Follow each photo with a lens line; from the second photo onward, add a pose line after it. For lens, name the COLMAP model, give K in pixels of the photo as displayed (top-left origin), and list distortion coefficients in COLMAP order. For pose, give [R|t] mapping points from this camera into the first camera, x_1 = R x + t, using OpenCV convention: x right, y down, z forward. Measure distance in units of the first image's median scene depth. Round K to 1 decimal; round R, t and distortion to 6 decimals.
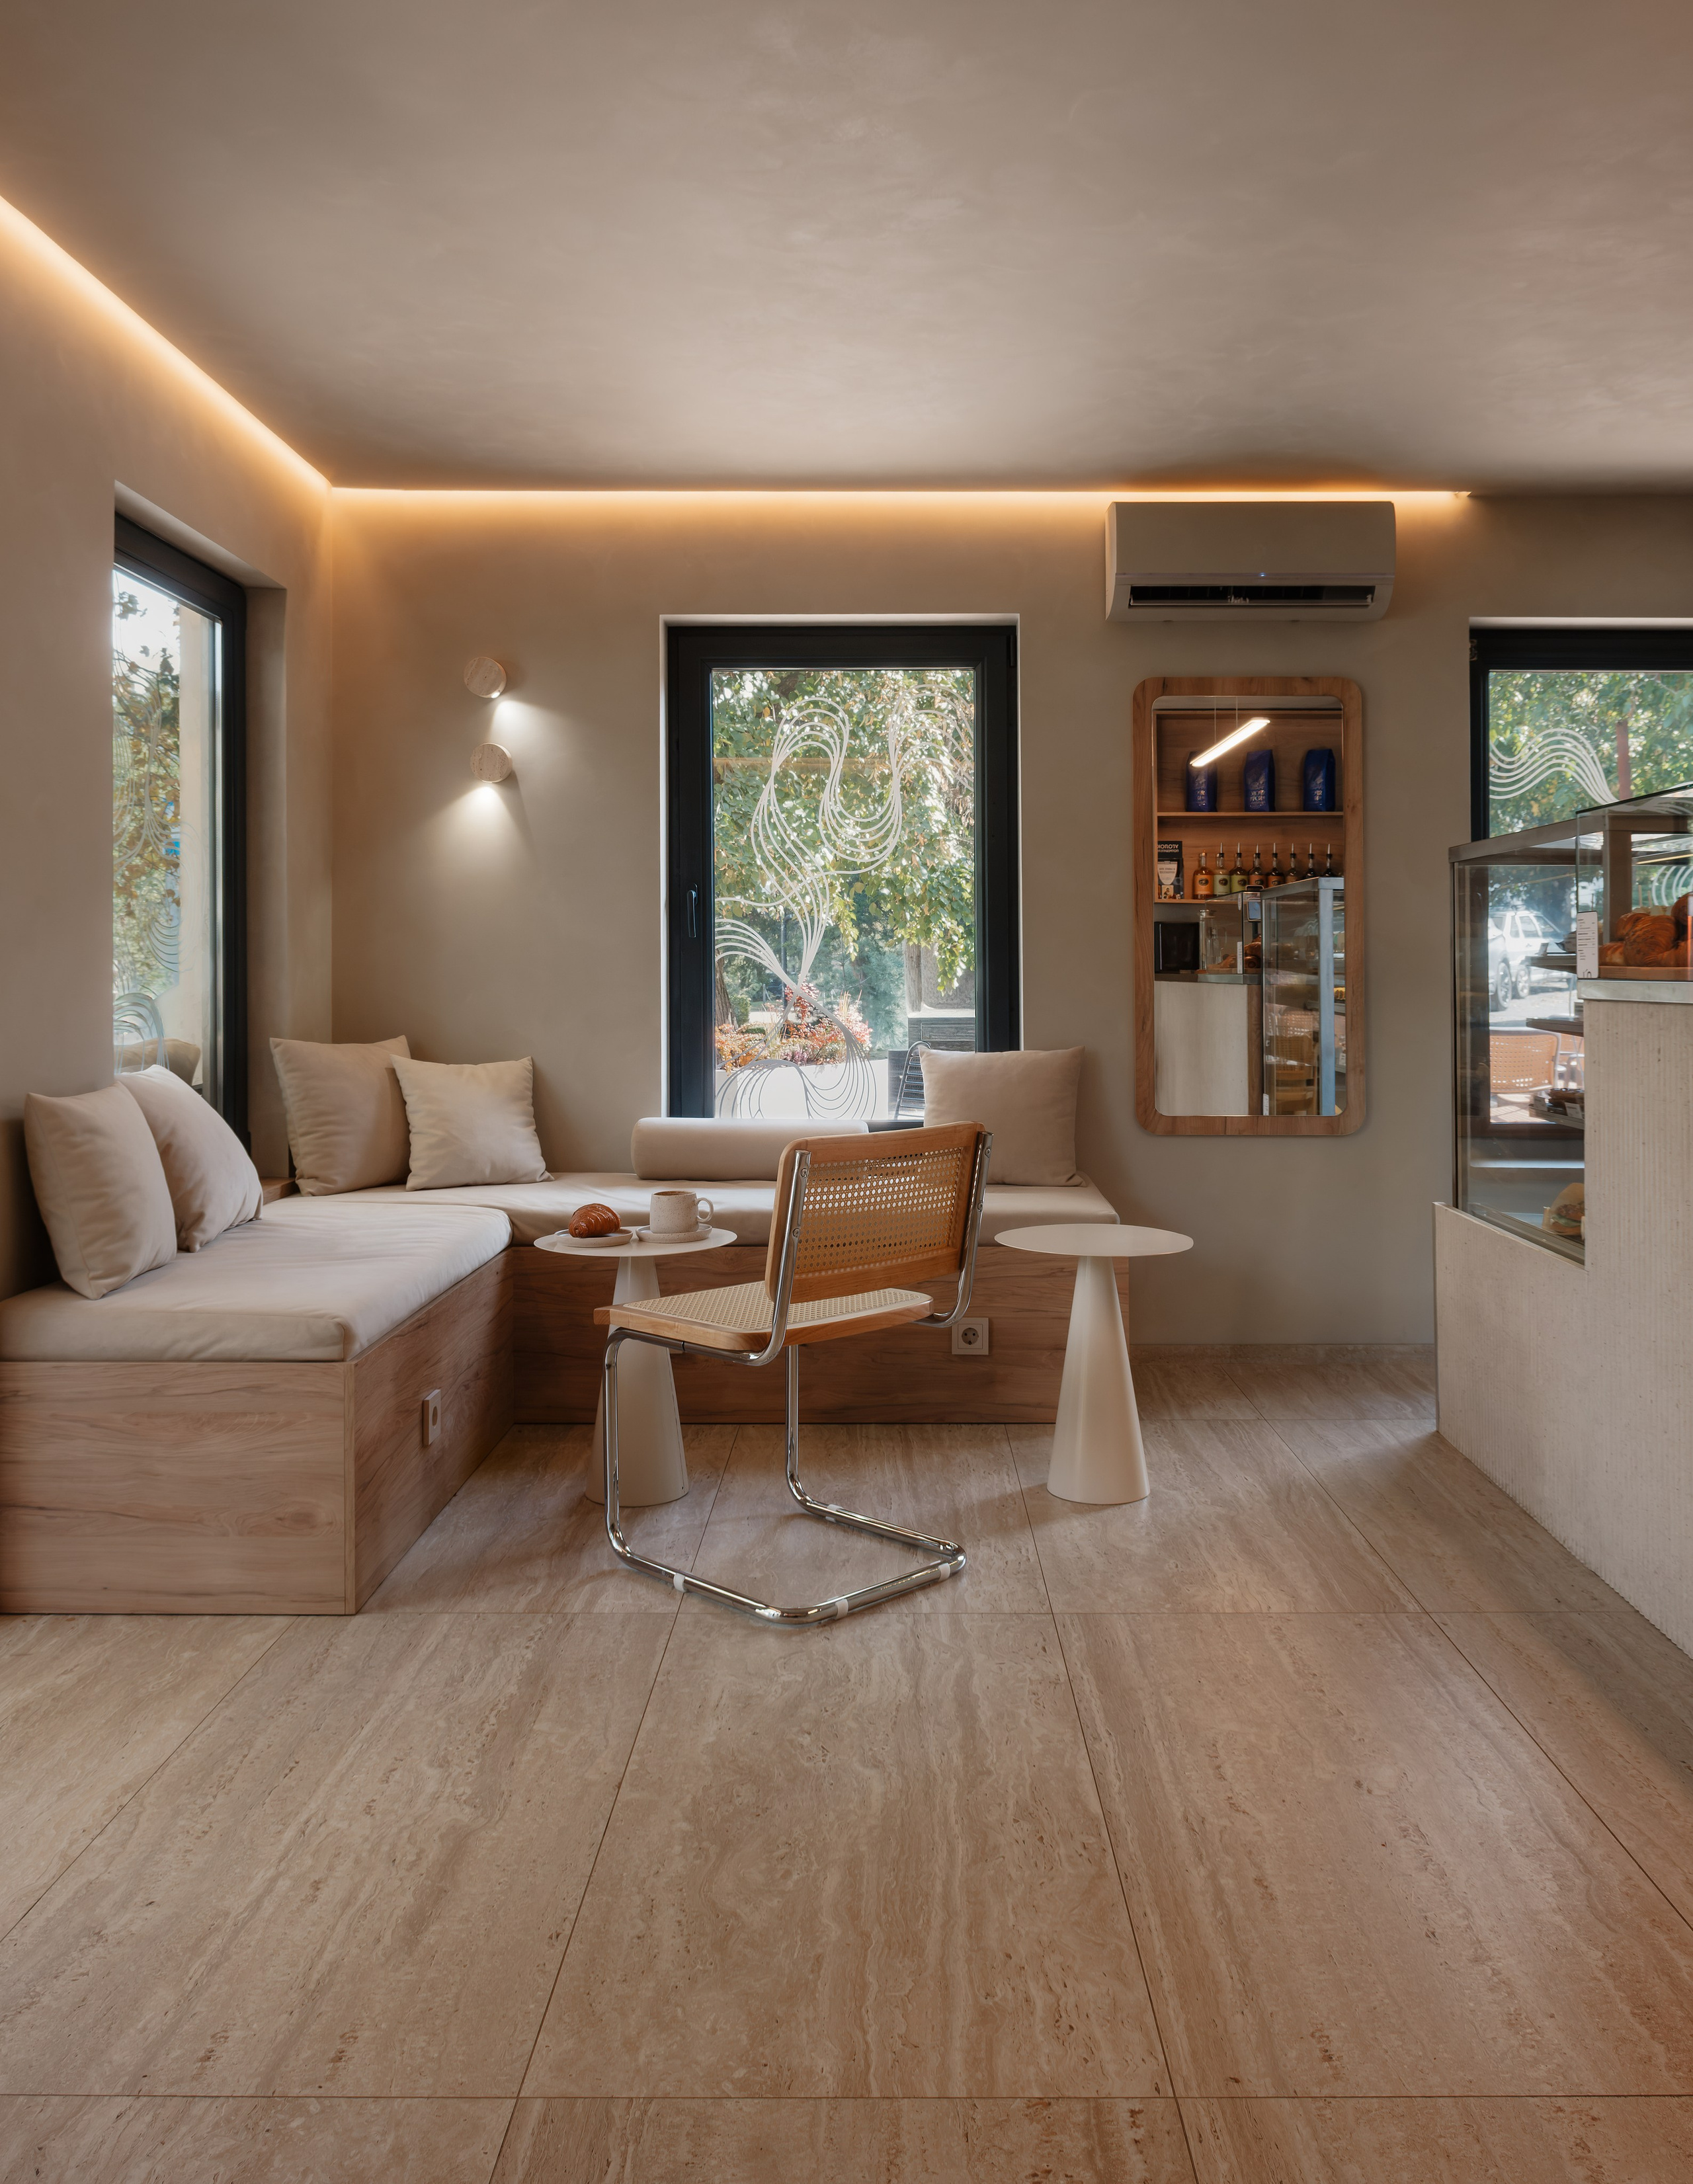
lens RADIAL K [[1719.9, 0, 852.6], [0, 1719.9, 953.8], [0, 0, 1]] dist [-0.007210, -0.001625]
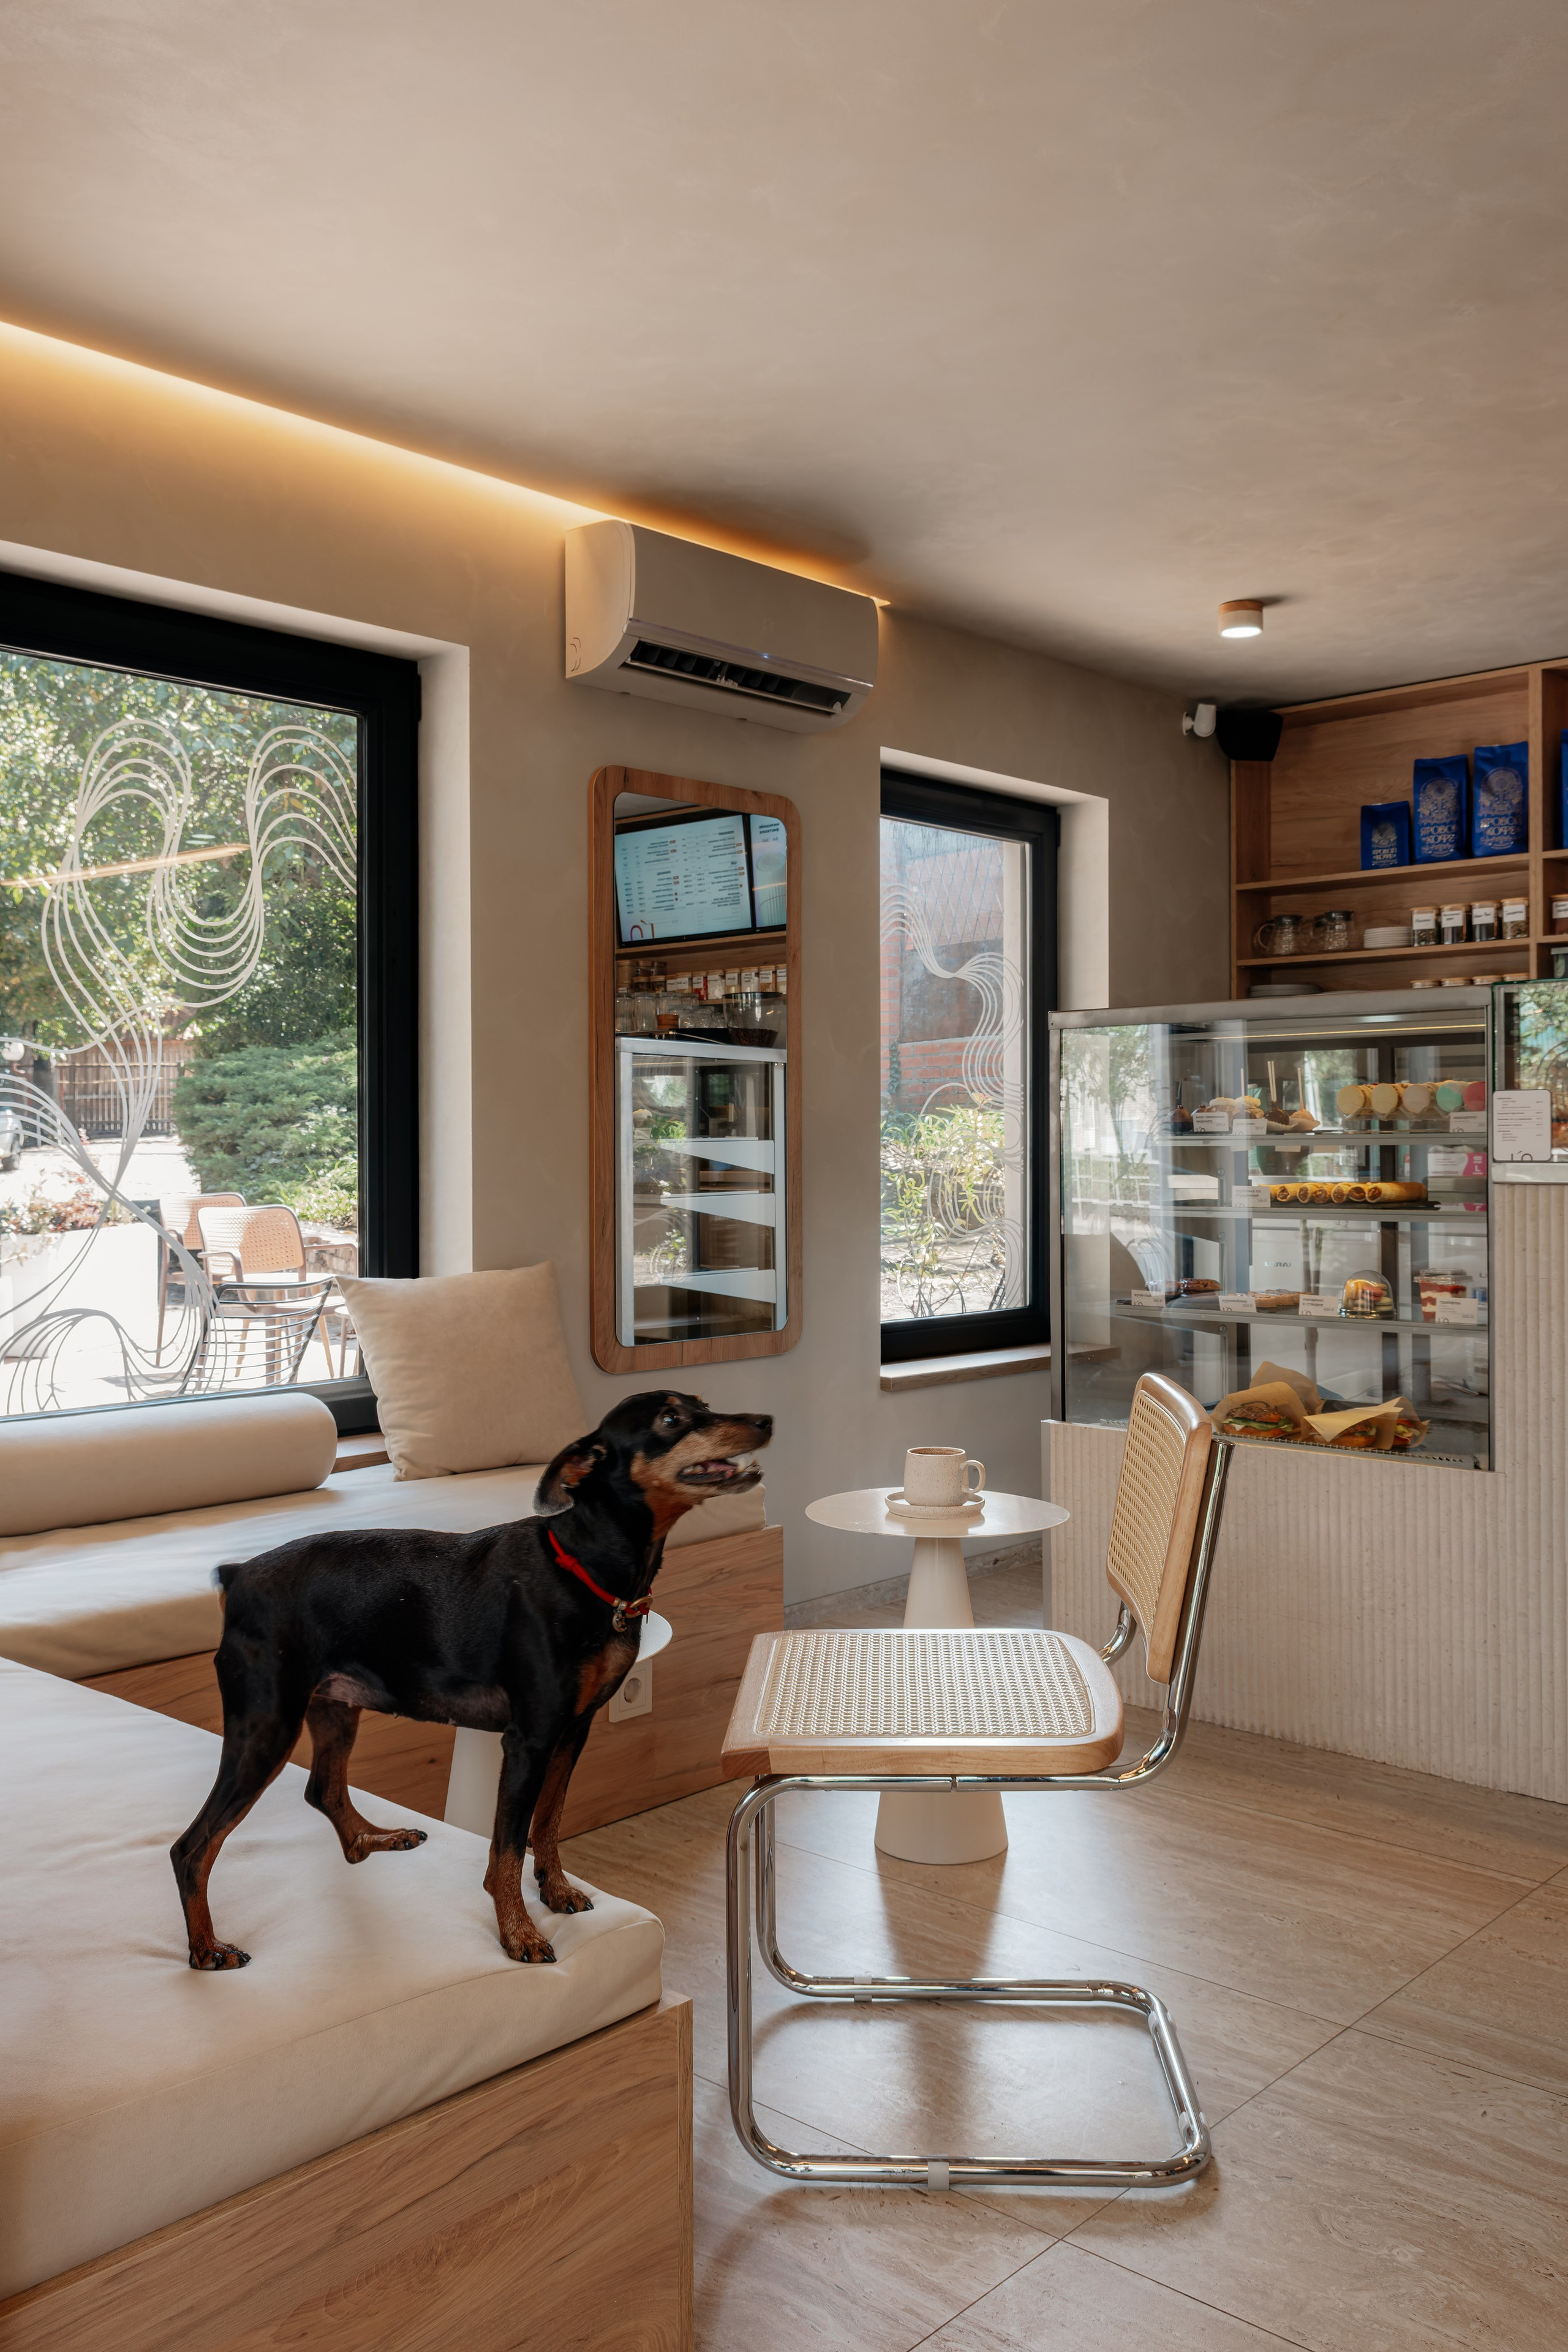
lens RADIAL K [[1958.0, 0, 779.1], [0, 1958.0, 1123.8], [0, 0, 1]] dist [-0.000357, -0.001576]
pose [[0.676879, 0.000468, 0.736094, -0.469356], [0.001376, 0.999997, -0.001901, -0.003095], [-0.736093, 0.002300, 0.676876, 0.425472]]
